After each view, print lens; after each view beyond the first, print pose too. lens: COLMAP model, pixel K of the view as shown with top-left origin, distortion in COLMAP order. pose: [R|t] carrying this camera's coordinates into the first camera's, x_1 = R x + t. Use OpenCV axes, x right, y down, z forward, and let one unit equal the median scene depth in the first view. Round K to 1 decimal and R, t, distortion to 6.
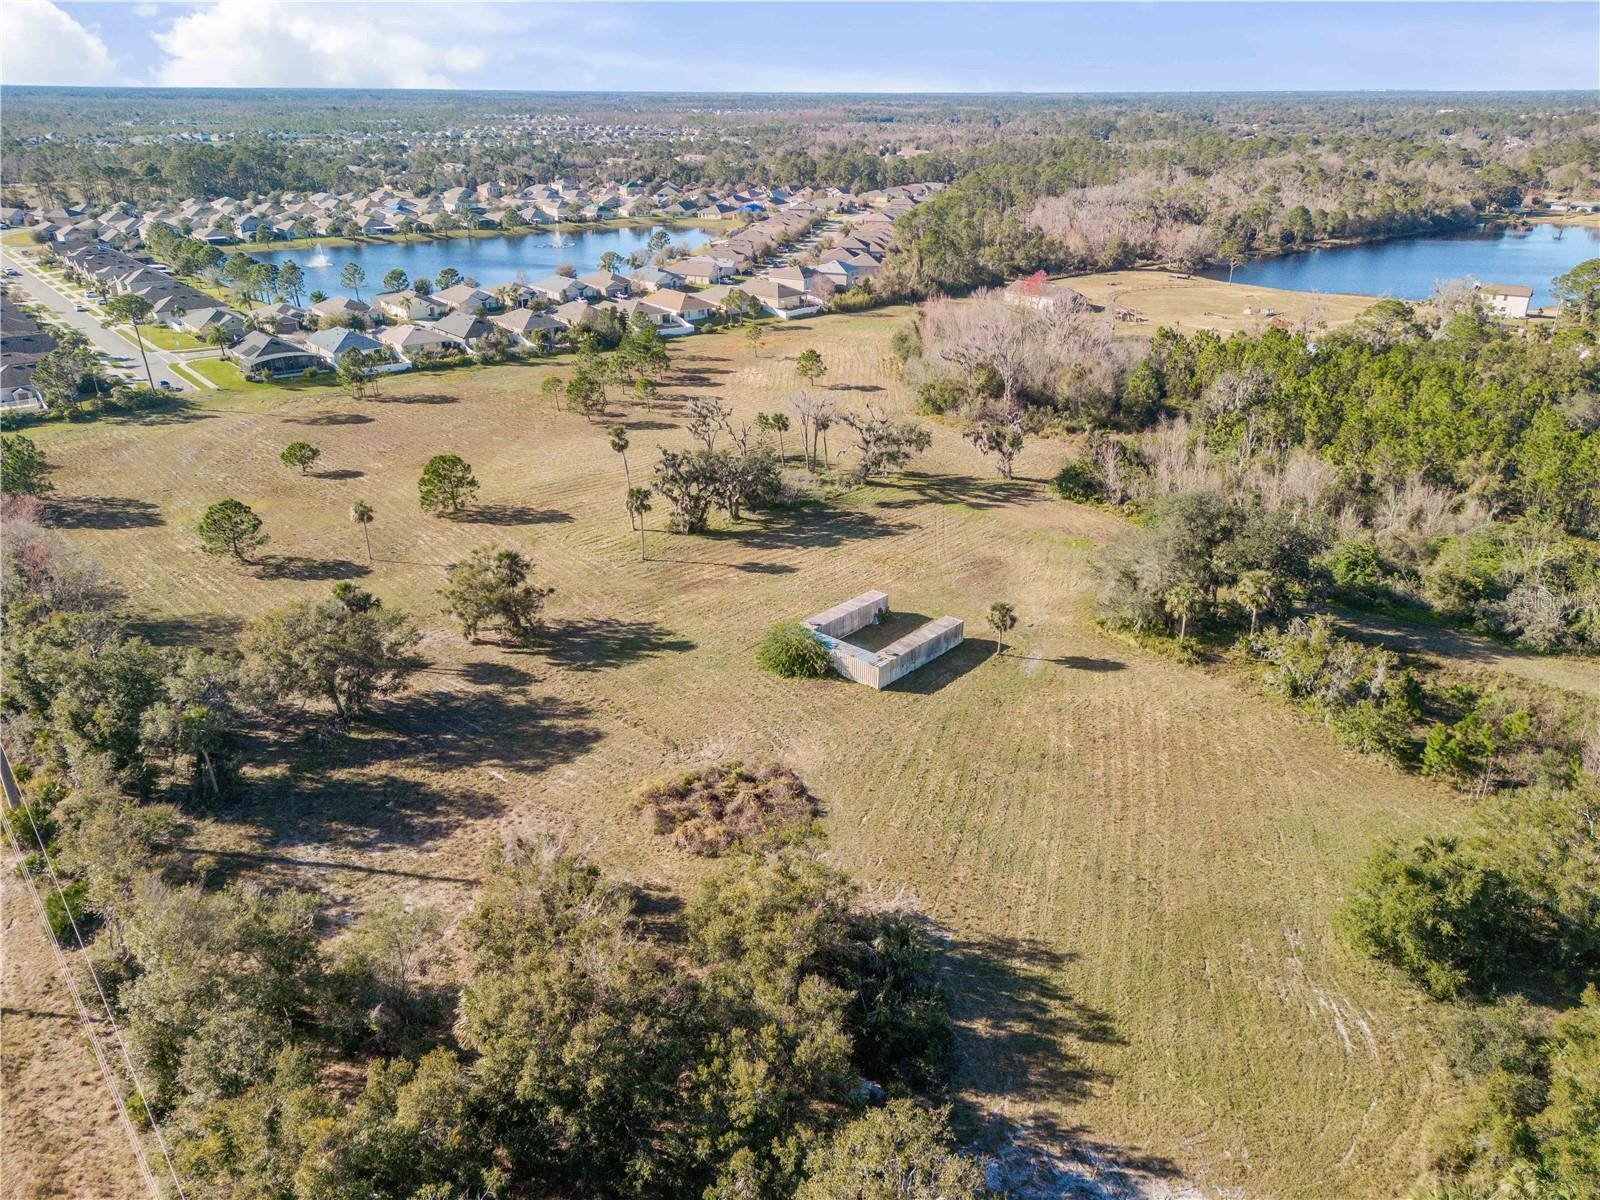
lens RADIAL K [[1162.2, 0, 805.2], [0, 1162.2, 599.1], [0, 0, 1]] dist [0.084260, -0.085861]
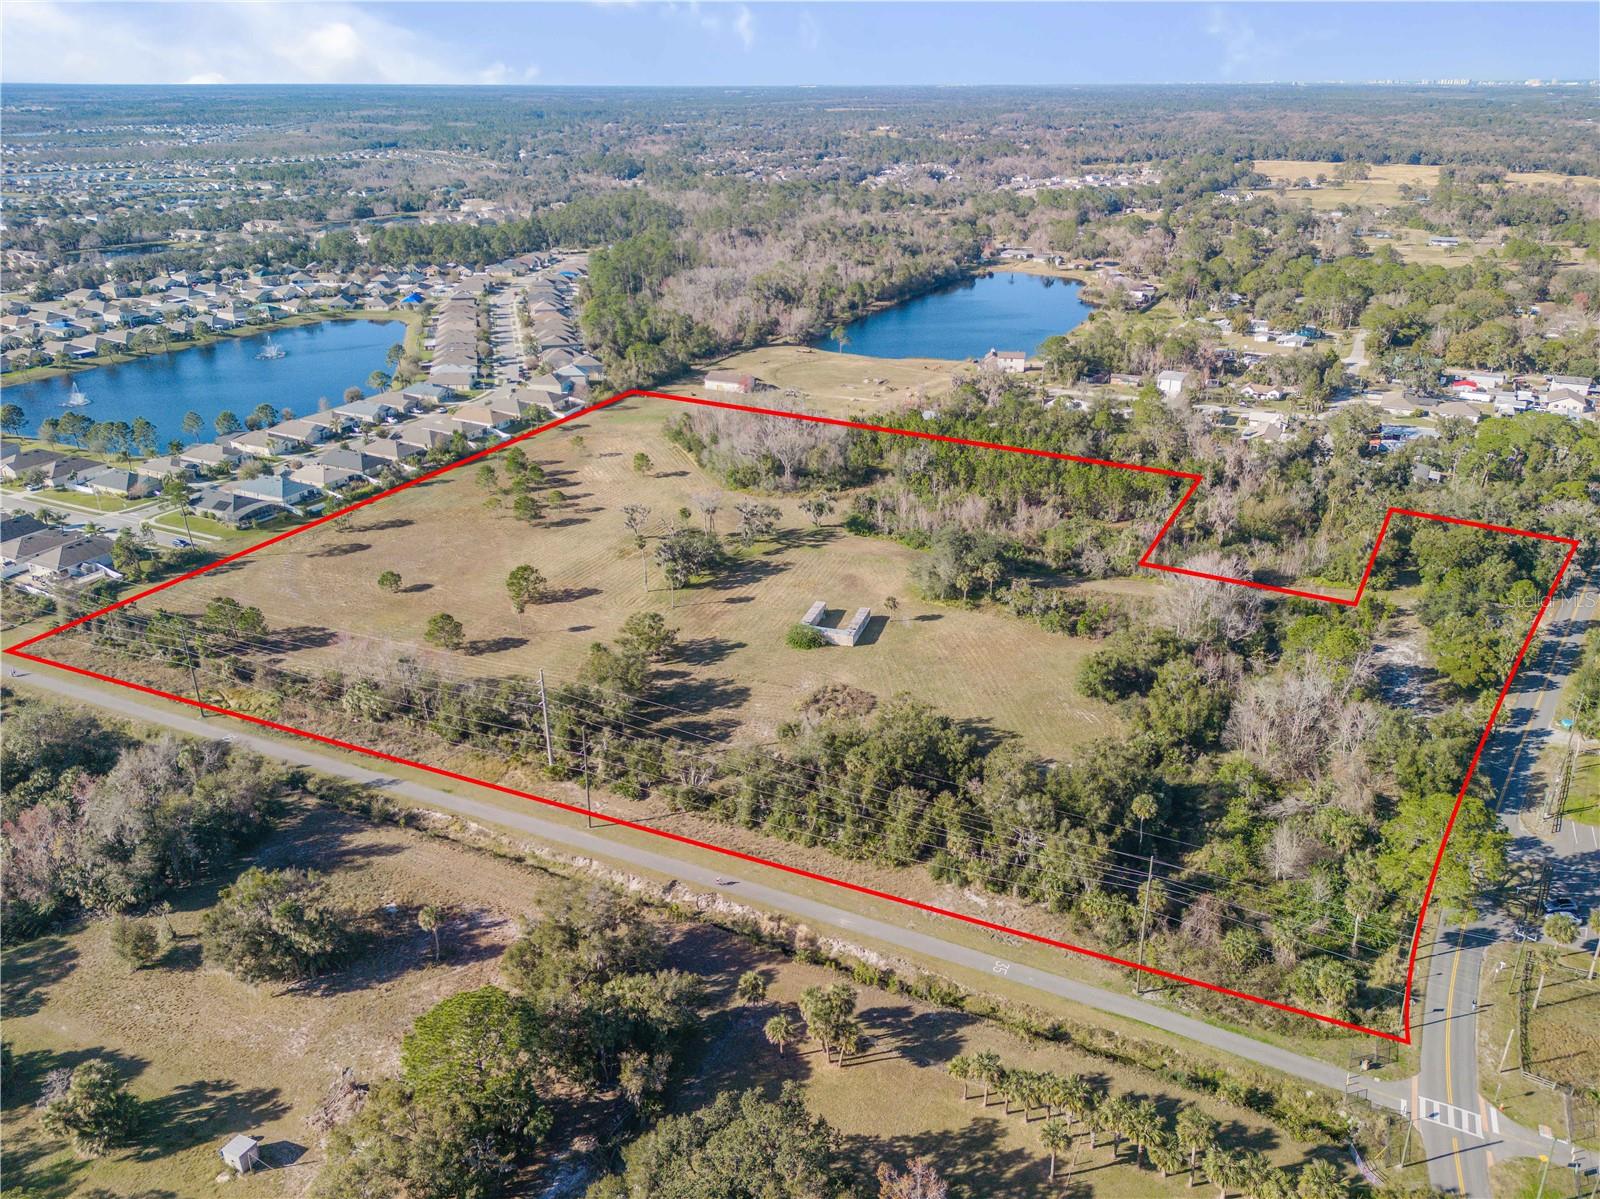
lens RADIAL K [[1162.2, 0, 805.2], [0, 1162.2, 598.6], [0, 0, 1]] dist [0.084260, -0.085861]
pose [[0.915797, -0.166693, 0.365417, -0.561456], [0.165875, 0.985565, 0.033877, -0.068081], [-0.365789, 0.029589, 0.930227, -0.681200]]
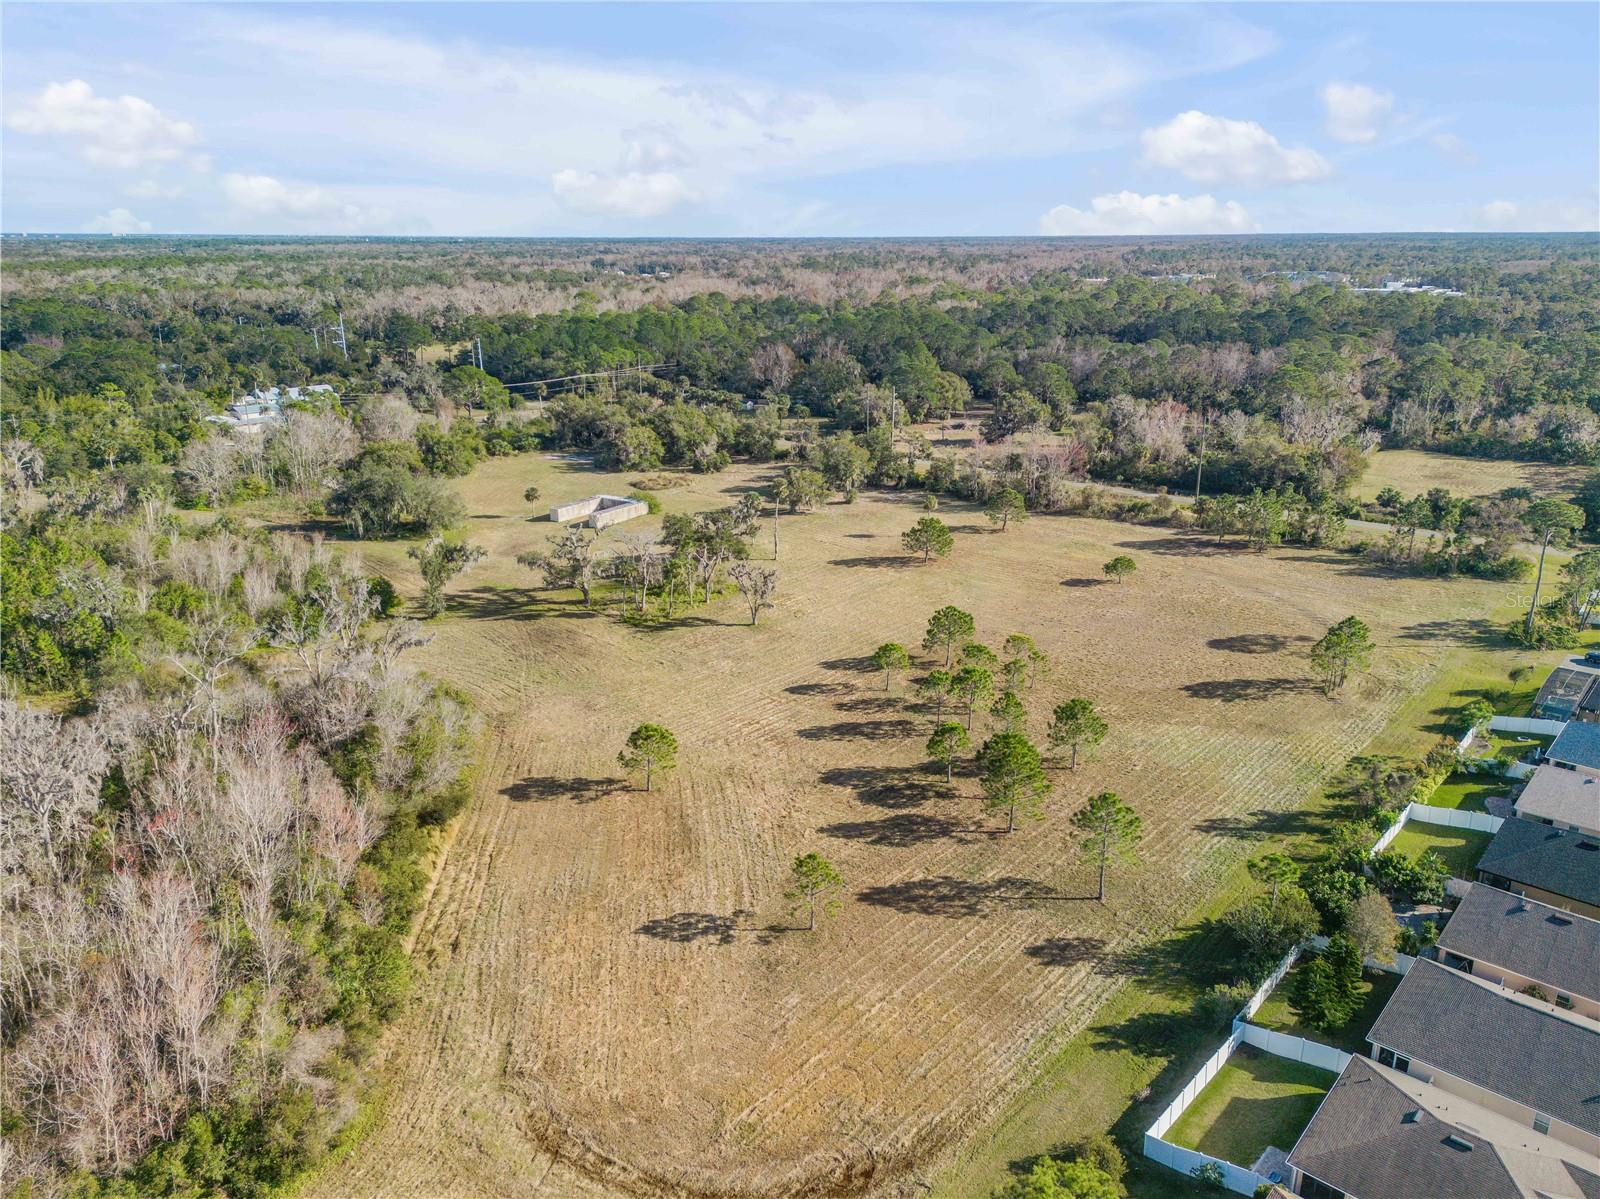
lens RADIAL K [[1133.5, 0, 800.0], [0, 1133.5, 599.5], [0, 0, 1]] dist [0.089932, -0.097547]
pose [[-0.988208, 0.038281, -0.148258, 0.011762], [-0.069597, 0.750156, 0.657589, -0.862275], [0.136390, 0.660152, -0.738645, 1.973986]]
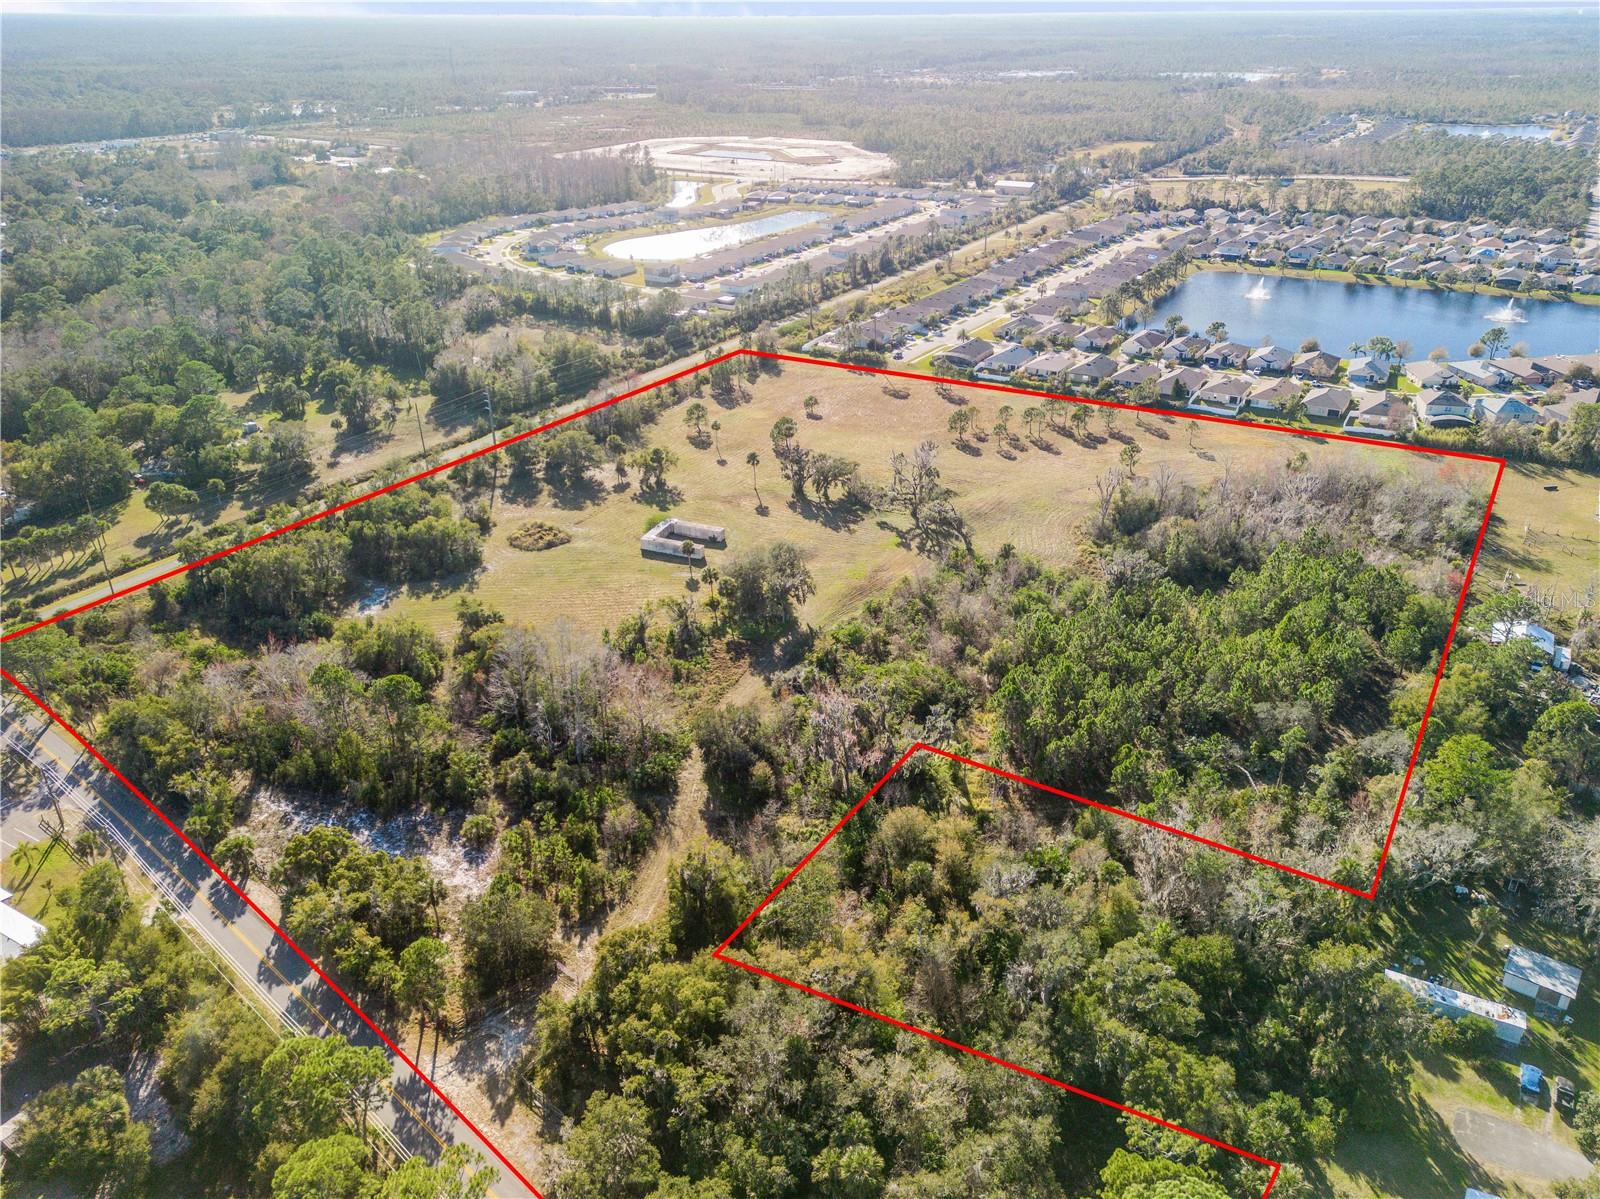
lens RADIAL K [[1162.2, 0, 805.2], [0, 1162.2, 598.6], [0, 0, 1]] dist [0.084260, -0.085861]
pose [[0.323744, 0.416869, -0.849359, 1.569699], [-0.373300, 0.881157, 0.290188, -0.451416], [0.869389, 0.223119, 0.440886, 0.214451]]
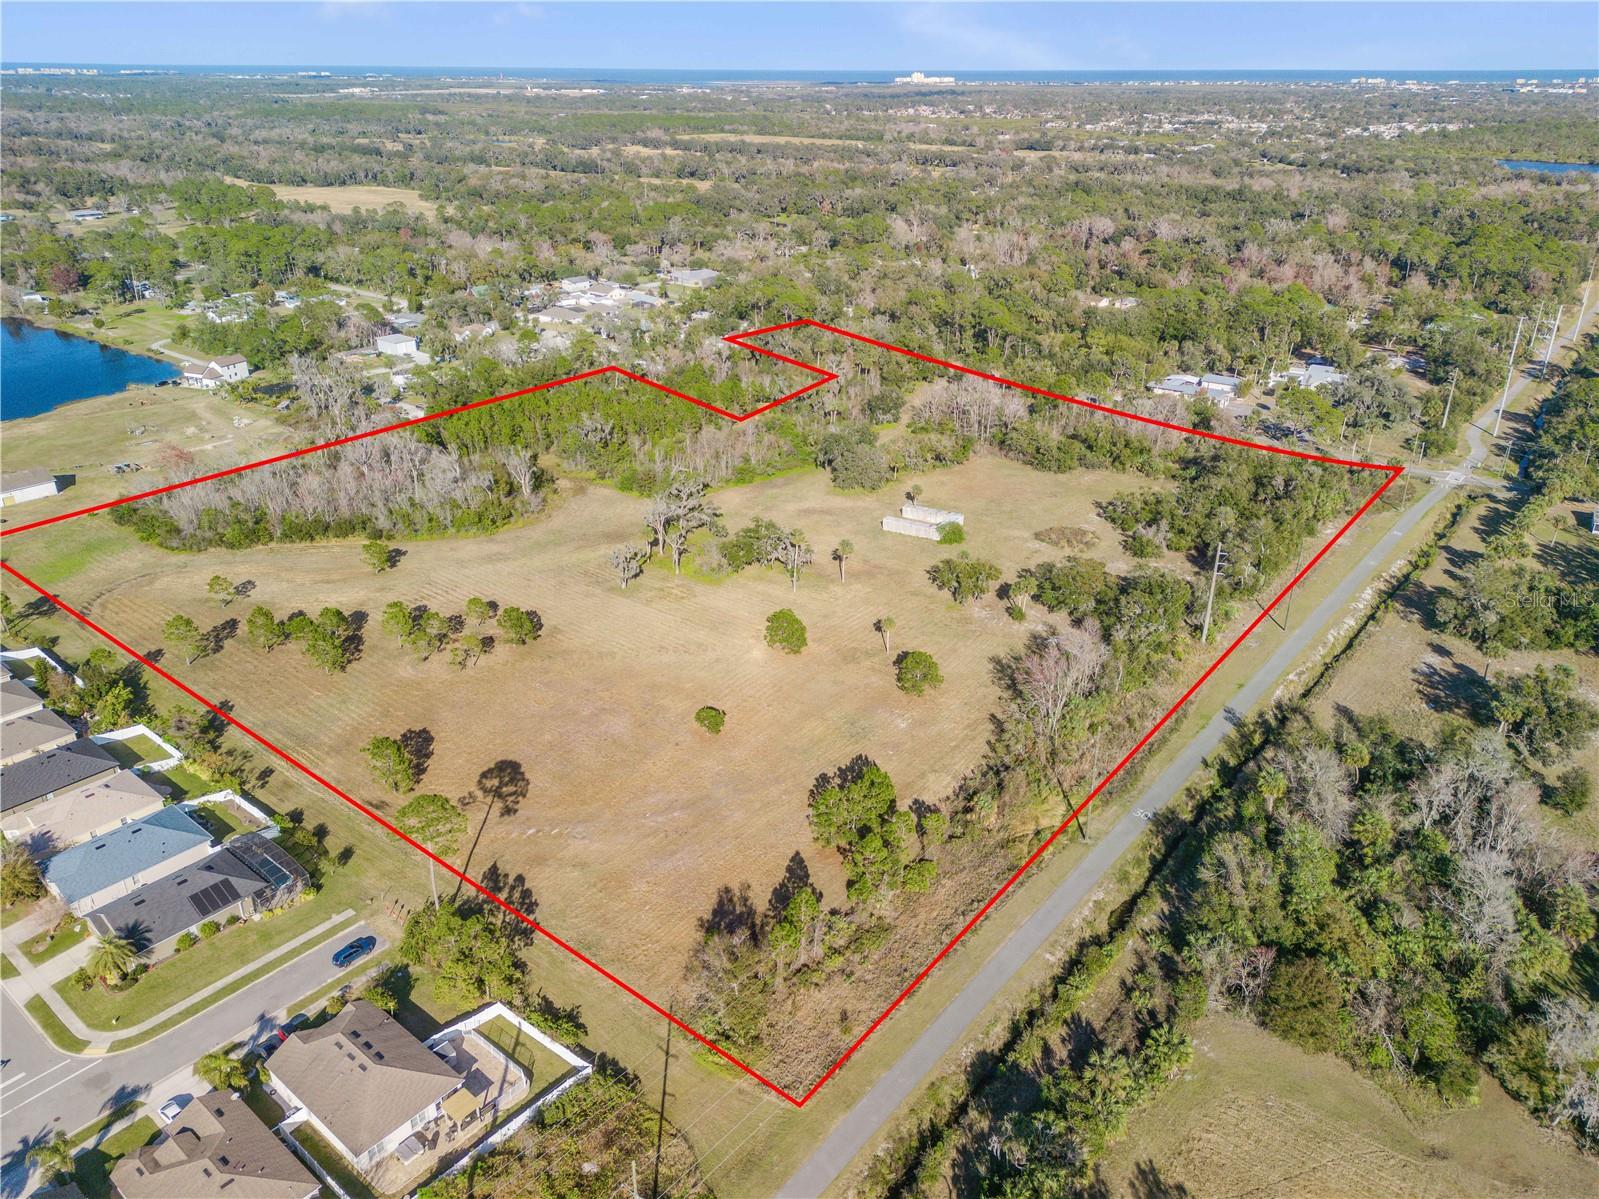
lens RADIAL K [[1147.6, 0, 803.1], [0, 1147.6, 588.8], [0, 0, 1]] dist [0.091554, -0.094734]
pose [[-0.183161, -0.406244, 0.895220, -1.501521], [0.386362, 0.807604, 0.445534, -0.732162], [-0.903978, 0.427483, 0.009036, 0.971155]]
